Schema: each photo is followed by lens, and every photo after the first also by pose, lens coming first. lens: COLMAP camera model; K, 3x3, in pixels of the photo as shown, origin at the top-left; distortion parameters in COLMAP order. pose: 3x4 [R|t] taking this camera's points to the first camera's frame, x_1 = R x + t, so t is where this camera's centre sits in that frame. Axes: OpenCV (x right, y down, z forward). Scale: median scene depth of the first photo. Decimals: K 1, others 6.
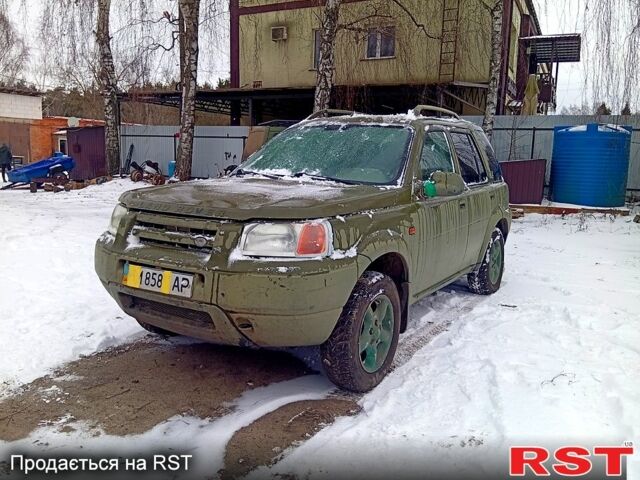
lens RADIAL K [[518.1, 0, 320.5], [0, 518.1, 236.9], [0, 0, 1]] dist [0.052742, -0.109774]
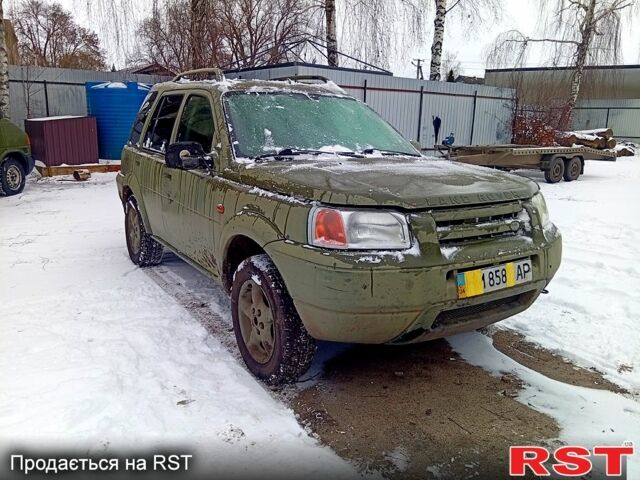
lens RADIAL K [[518.1, 0, 315.3], [0, 518.1, 238.2], [0, 0, 1]] dist [0.052742, -0.109774]
pose [[0.430563, -0.213811, 0.876869, -0.963973], [0.129002, 0.976139, 0.174674, -0.144283], [-0.893294, 0.037910, 0.447872, 0.675166]]
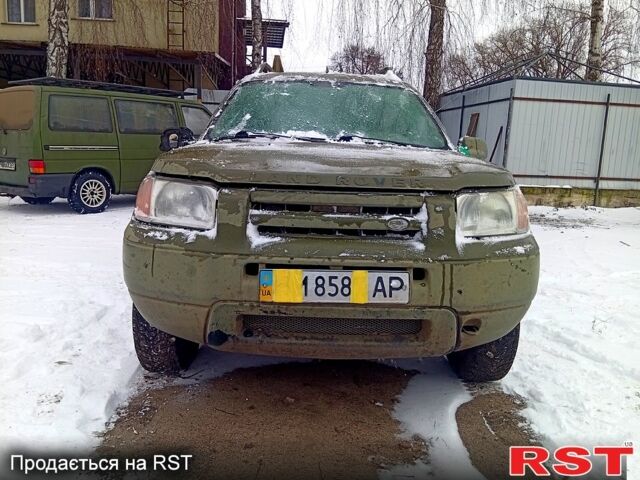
lens RADIAL K [[518.1, 0, 317.2], [0, 518.1, 237.1], [0, 0, 1]] dist [0.052742, -0.109774]
pose [[0.836457, -0.088350, 0.540865, -0.535905], [0.067119, 0.996005, 0.058896, -0.016822], [-0.543907, -0.012962, 0.839045, 0.348500]]
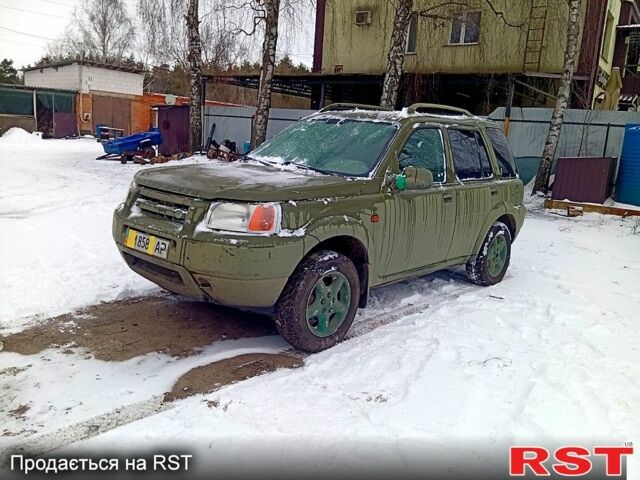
lens RADIAL K [[518.1, 0, 322.0], [0, 518.1, 238.2], [0, 0, 1]] dist [0.052742, -0.109774]
pose [[0.984725, 0.074643, -0.157308, 0.226989], [-0.069220, 0.996812, 0.039679, -0.005408], [0.159768, -0.028184, 0.986752, -0.121758]]
